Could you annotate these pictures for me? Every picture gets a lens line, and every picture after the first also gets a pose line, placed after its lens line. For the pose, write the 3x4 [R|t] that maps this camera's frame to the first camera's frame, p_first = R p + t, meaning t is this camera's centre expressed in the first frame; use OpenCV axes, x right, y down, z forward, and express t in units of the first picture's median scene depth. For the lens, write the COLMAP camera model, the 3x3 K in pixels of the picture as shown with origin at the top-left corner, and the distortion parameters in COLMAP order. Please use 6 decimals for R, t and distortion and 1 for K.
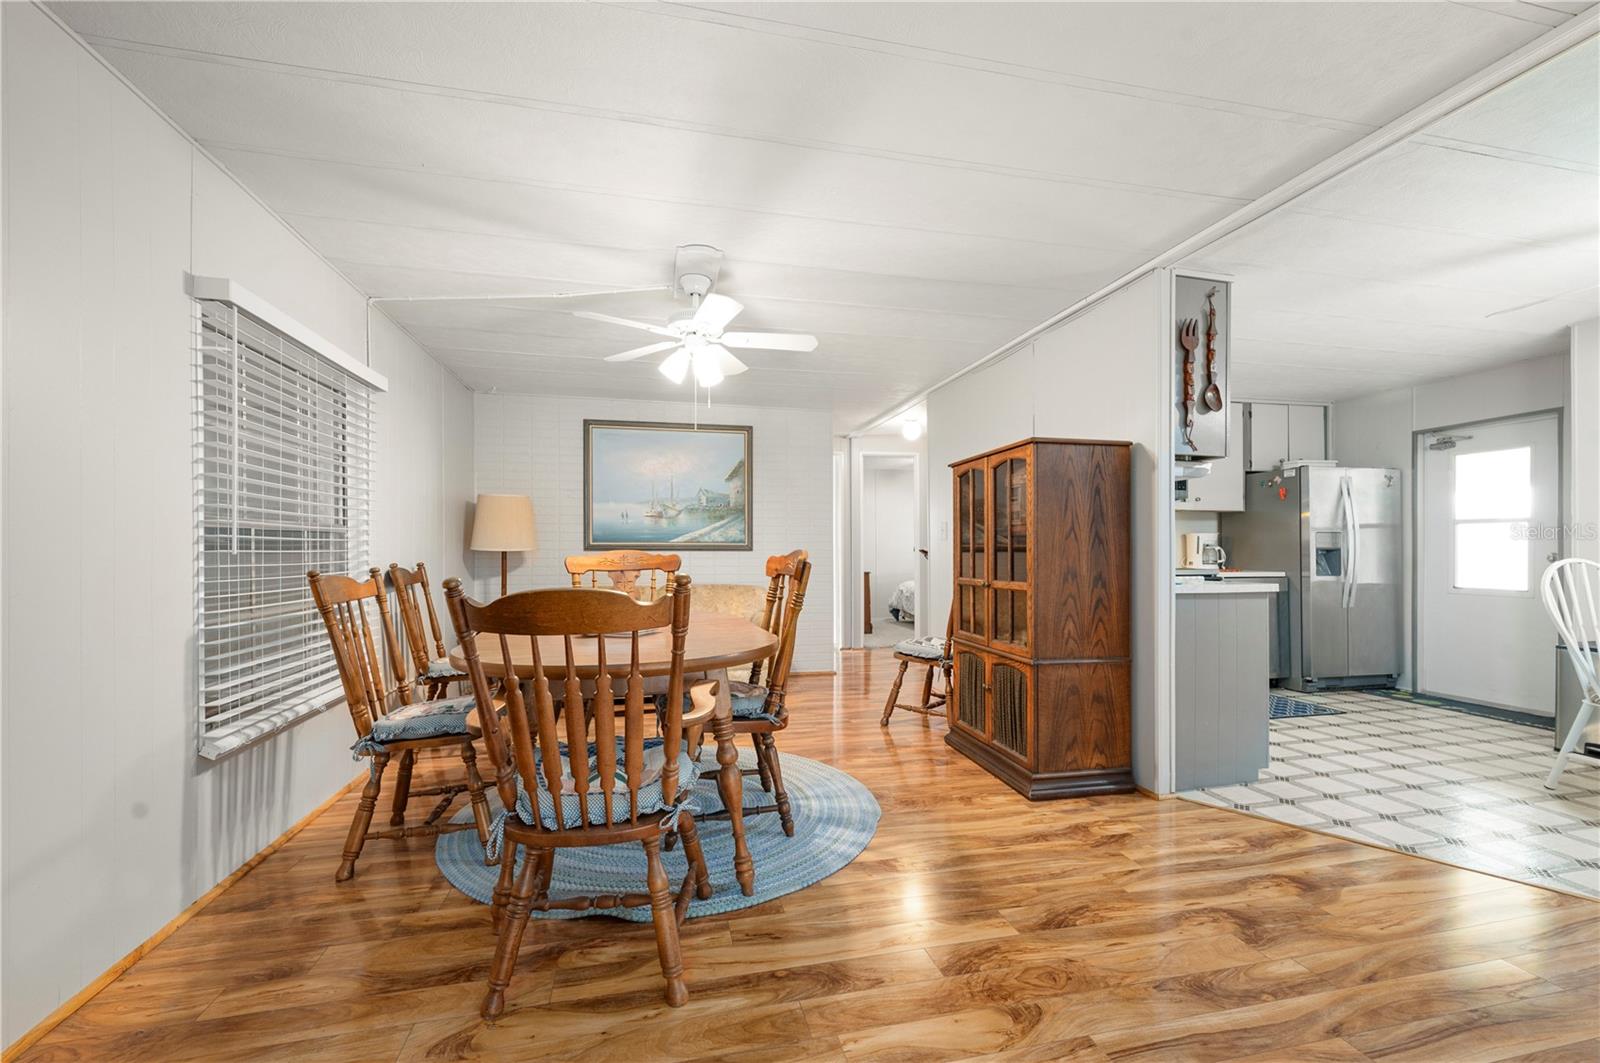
lens RADIAL K [[663.5, 0, 801.8], [0, 663.5, 546.2], [0, 0, 1]] dist [-0.000604, -0.000170]
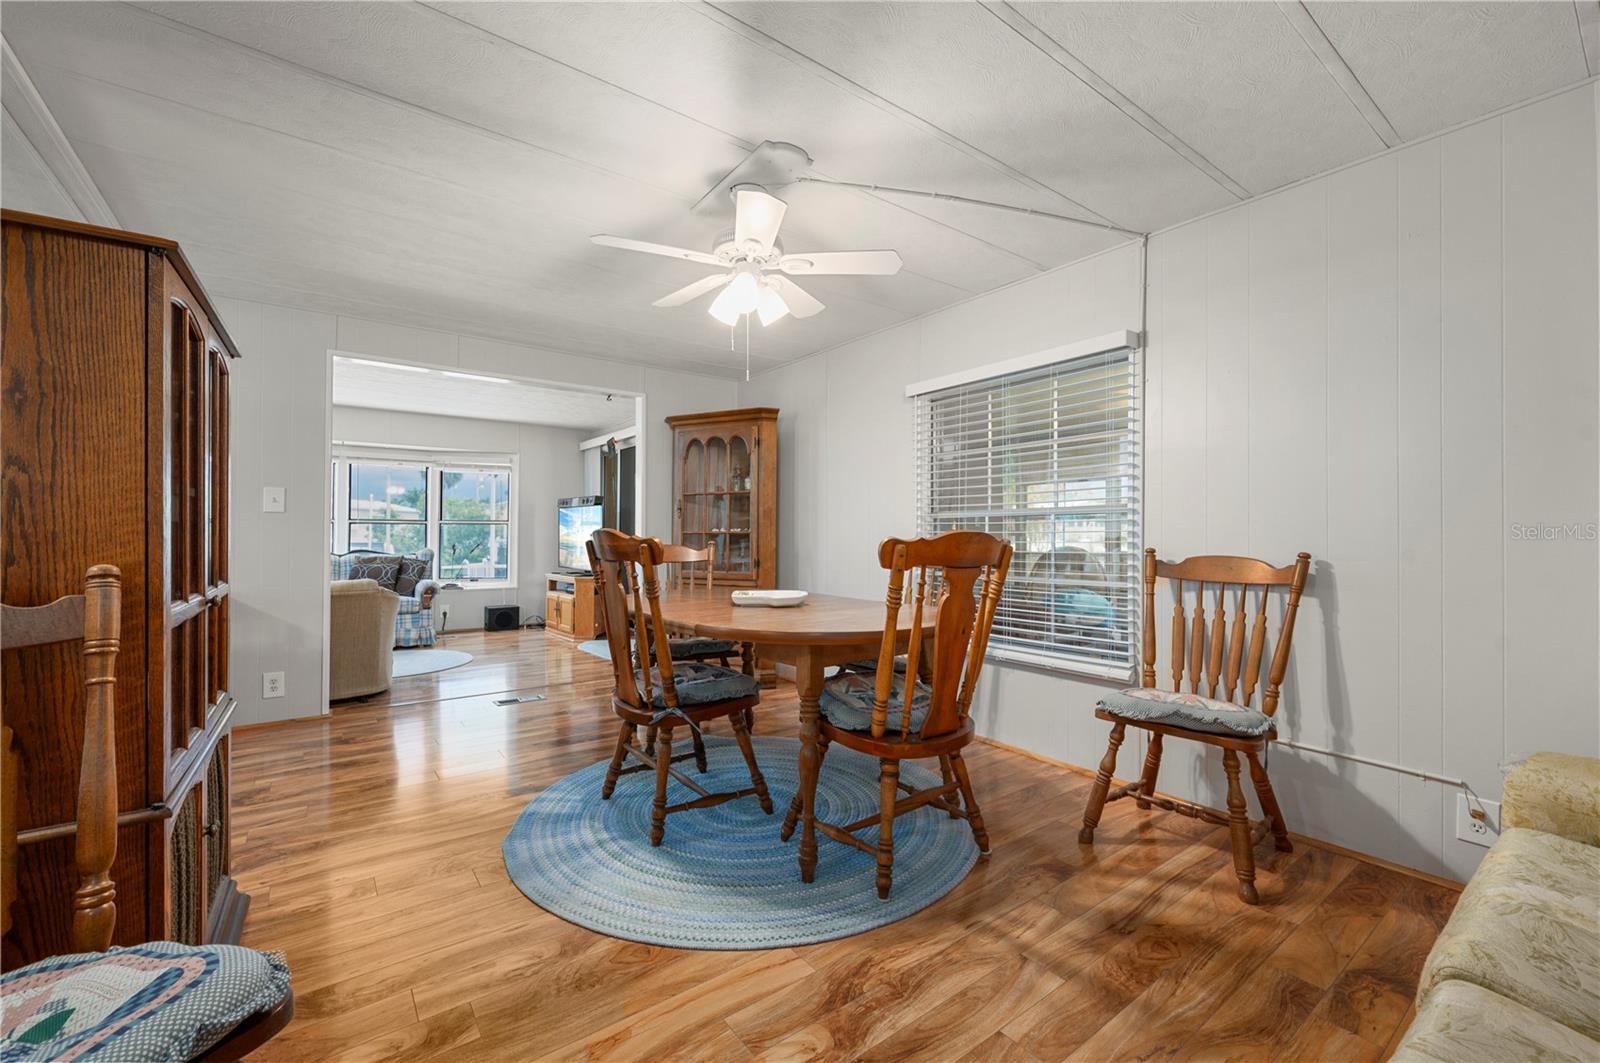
lens RADIAL K [[663.5, 0, 801.8], [0, 663.5, 546.2], [0, 0, 1]] dist [-0.000604, -0.000170]
pose [[-0.915311, 0.006357, -0.402698, 0.095191], [-0.002360, 0.999774, 0.021148, 0.010524], [0.402741, 0.020307, -0.915089, 1.656927]]
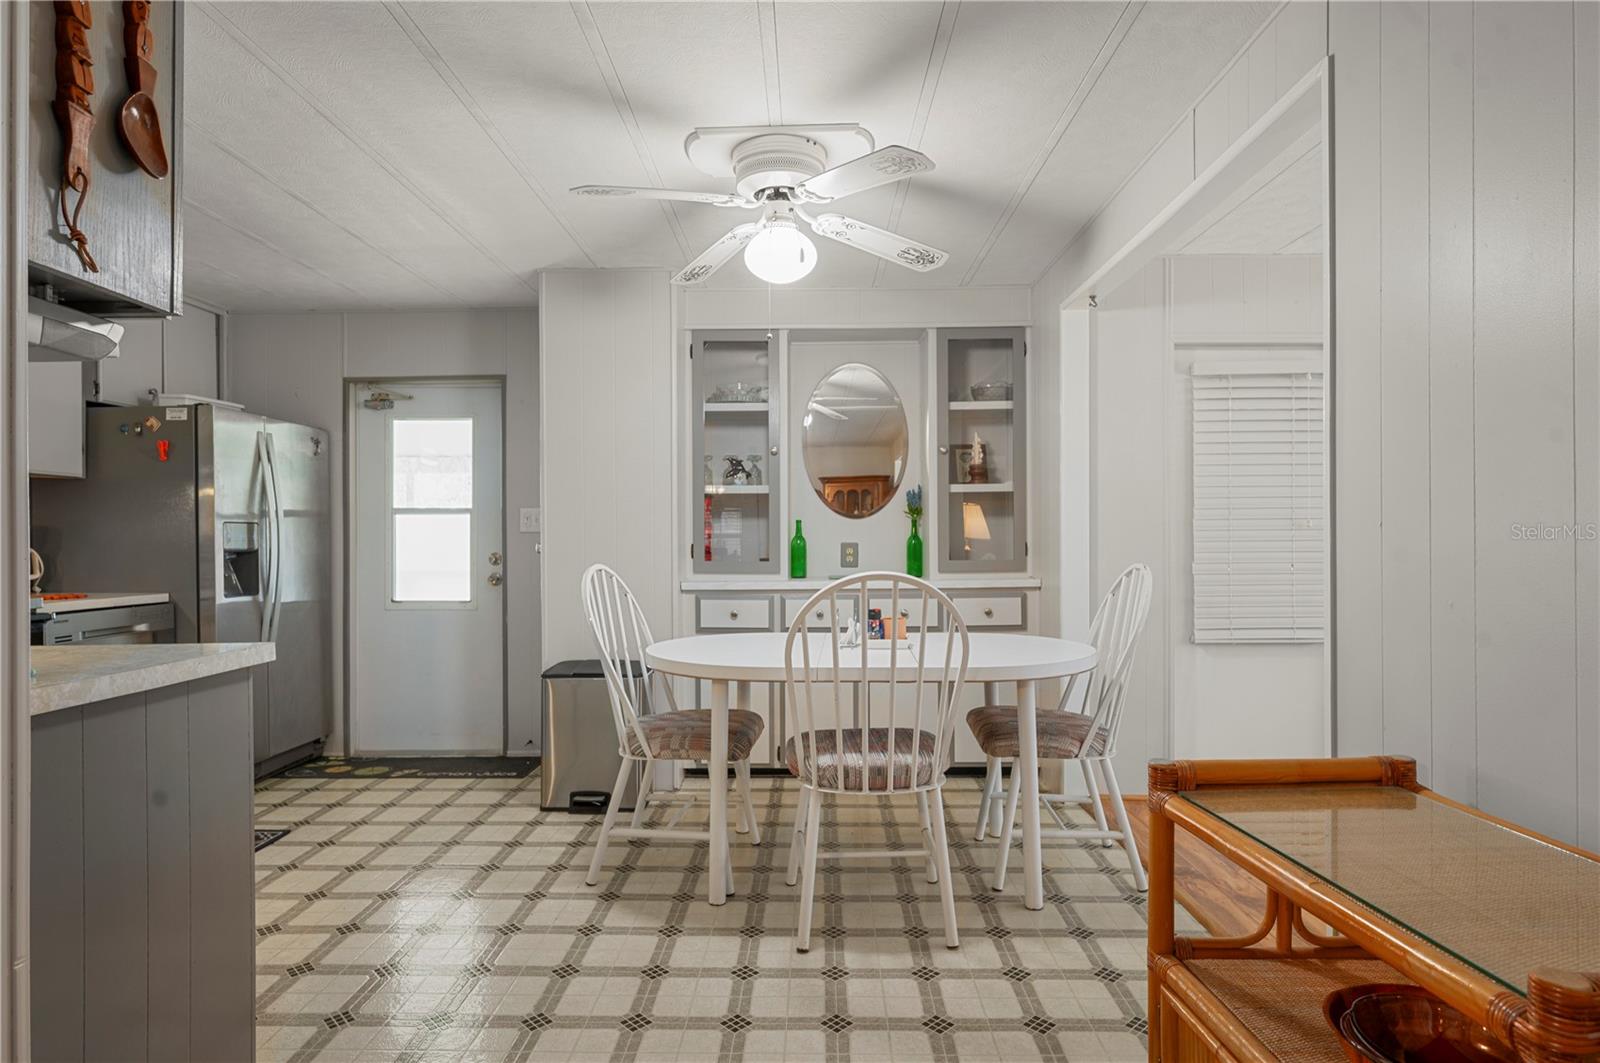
lens RADIAL K [[877.3, 0, 803.9], [0, 877.3, 537.6], [0, 0, 1]] dist [-0.001469, -0.000477]
pose [[0.233349, 0.000634, 0.972393, 0.241208], [-0.000687, 1.000000, -0.000487, -0.011621], [-0.972393, -0.000554, 0.233350, 0.526109]]
